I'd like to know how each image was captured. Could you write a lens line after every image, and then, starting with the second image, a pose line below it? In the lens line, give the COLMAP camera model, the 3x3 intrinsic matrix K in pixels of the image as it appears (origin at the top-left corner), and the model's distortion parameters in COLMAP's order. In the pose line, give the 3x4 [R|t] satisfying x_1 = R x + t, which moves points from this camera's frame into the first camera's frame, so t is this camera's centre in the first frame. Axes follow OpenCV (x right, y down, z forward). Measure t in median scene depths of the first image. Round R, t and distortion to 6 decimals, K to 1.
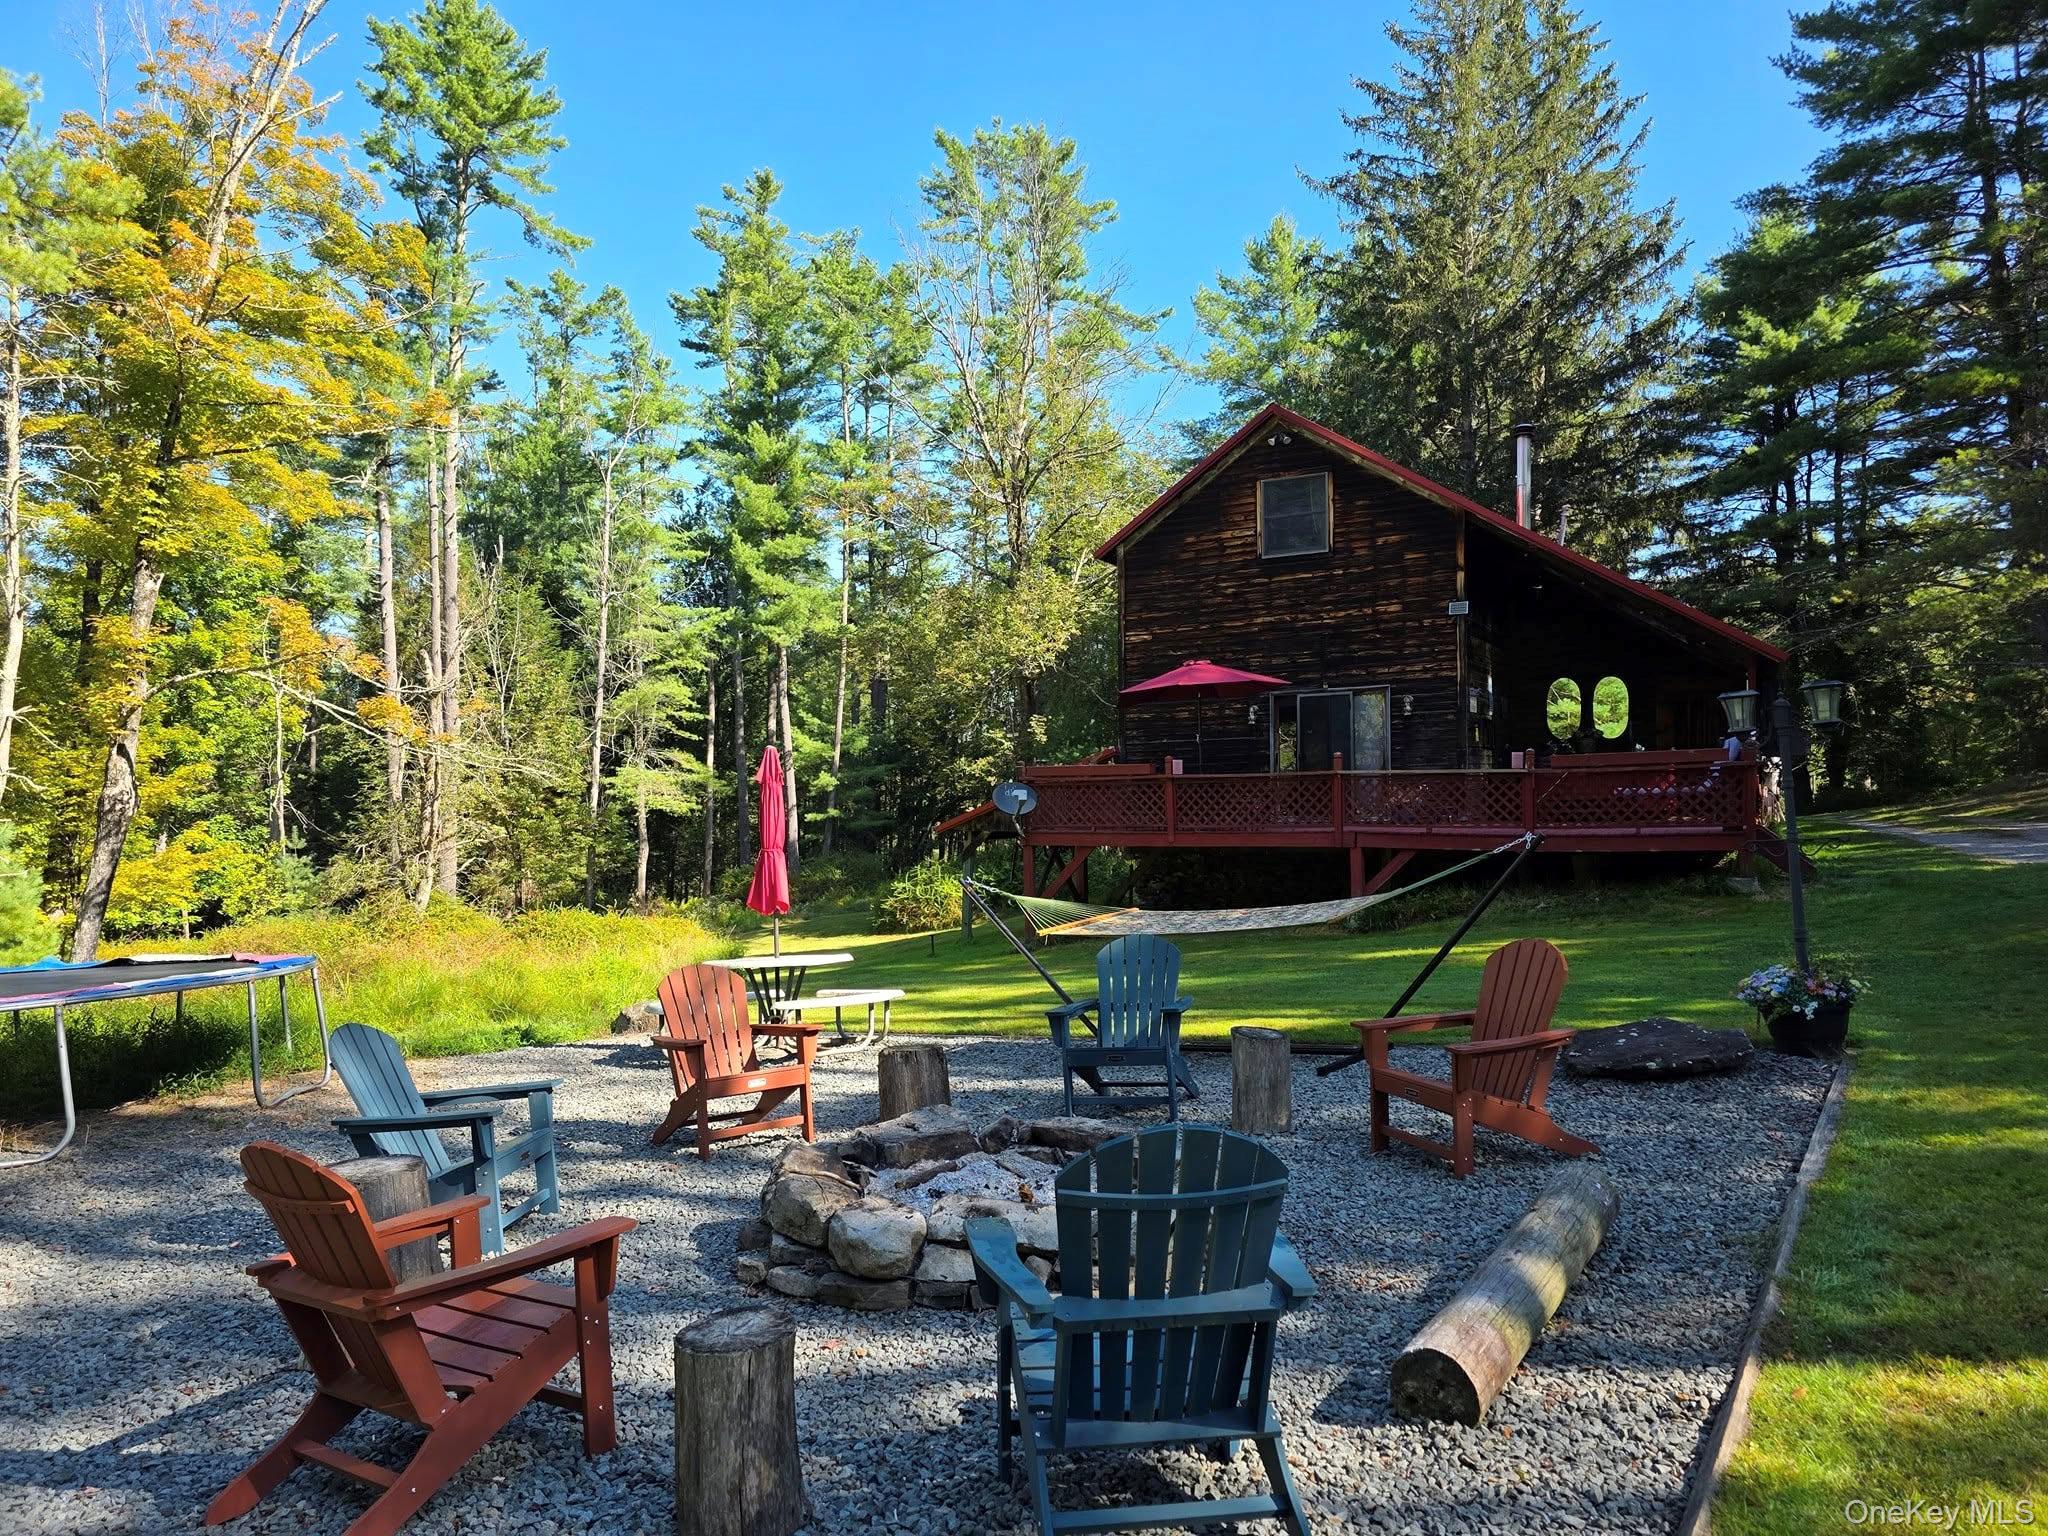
lens RADIAL K [[1370.4, 0, 1024.0], [0, 1370.4, 768.0], [0, 0, 1]] dist [0.055410, -0.000322]
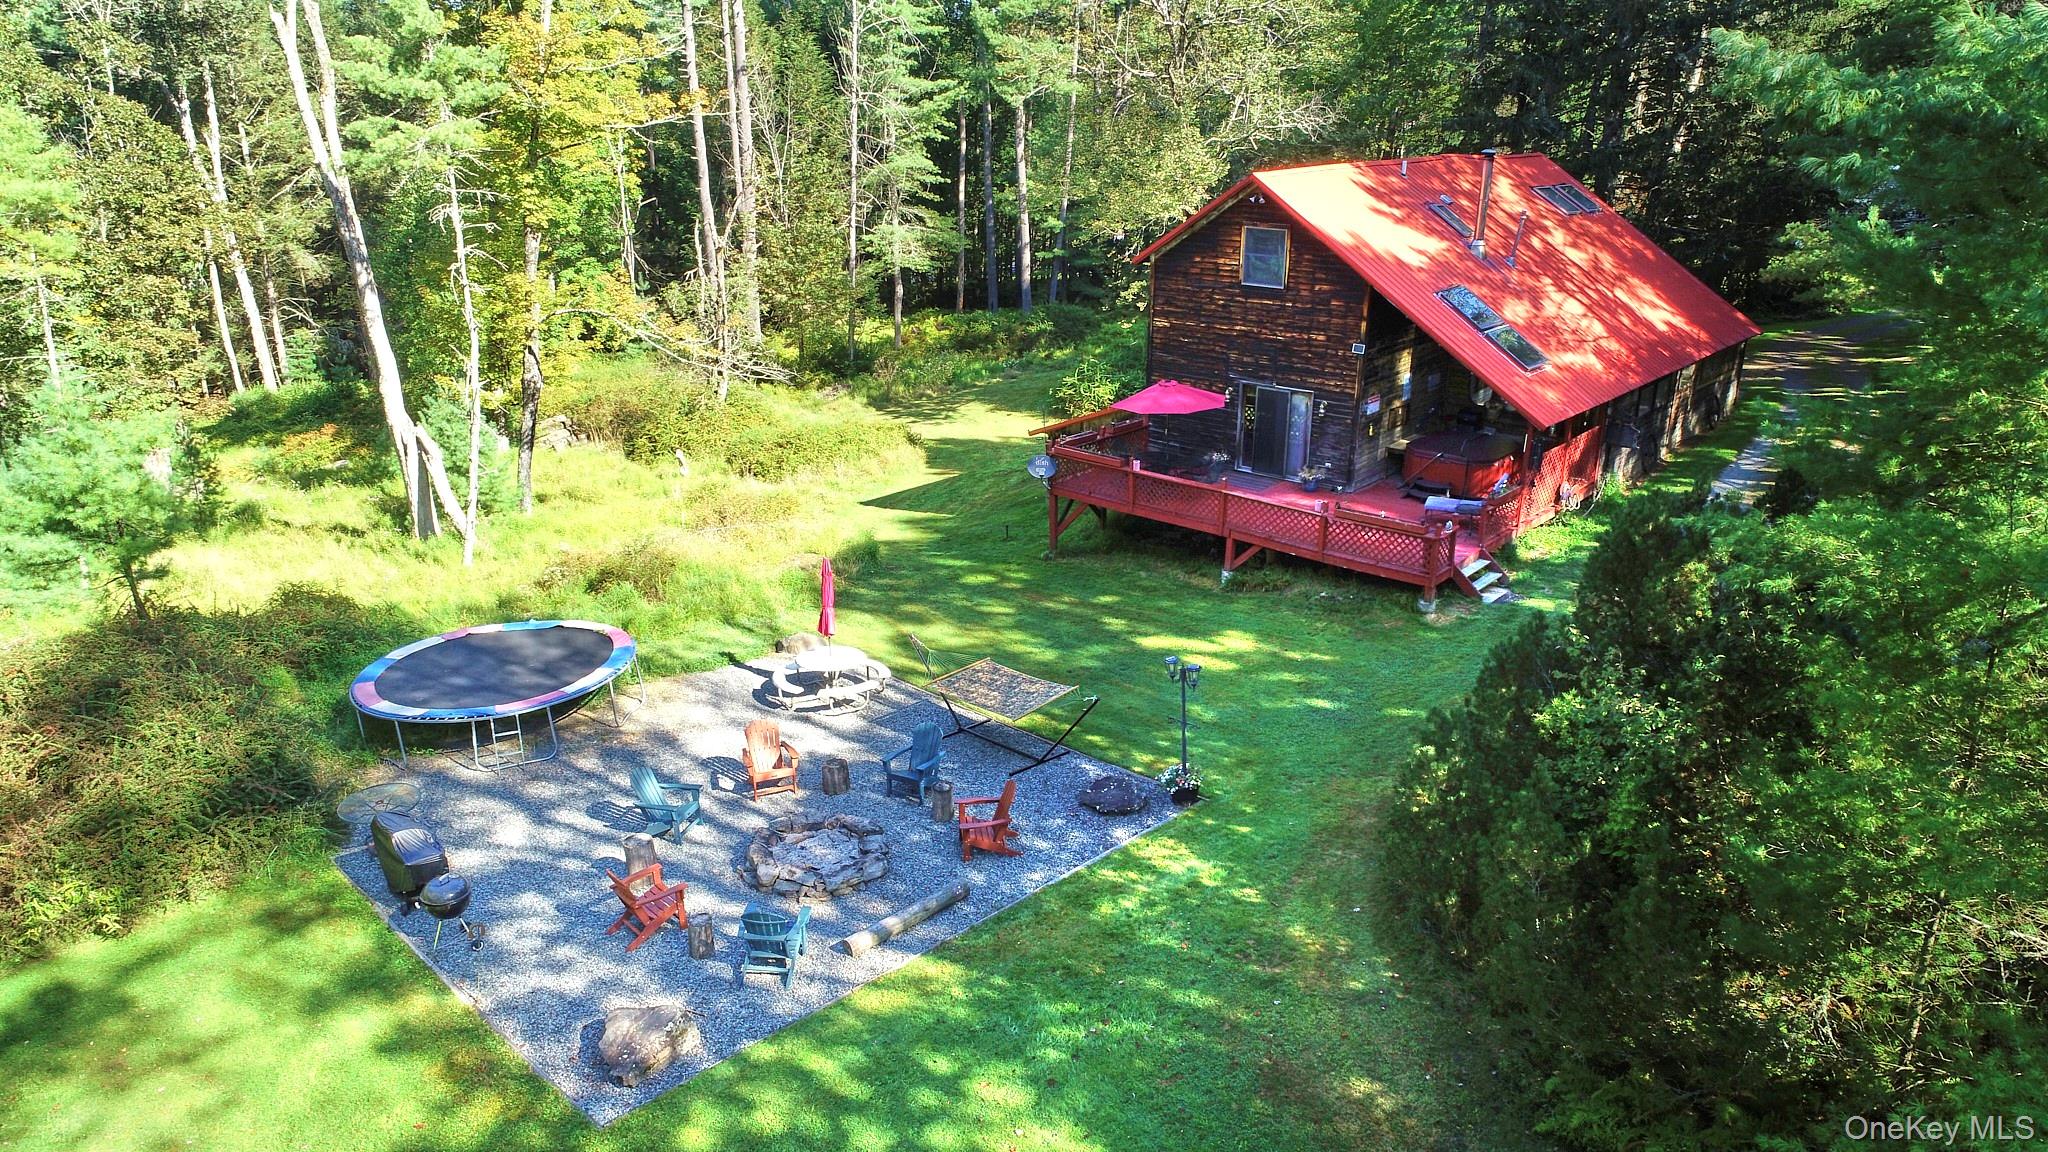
lens RADIAL K [[1319.6, 0, 1020.9], [0, 1319.6, 550.9], [0, 0, 1]] dist [0.000818, -0.000434]
pose [[0.975628, 0.081137, -0.203880, 0.096423], [-0.007084, 0.940288, 0.340305, -0.135997], [0.219317, -0.330567, 0.917946, -0.141511]]
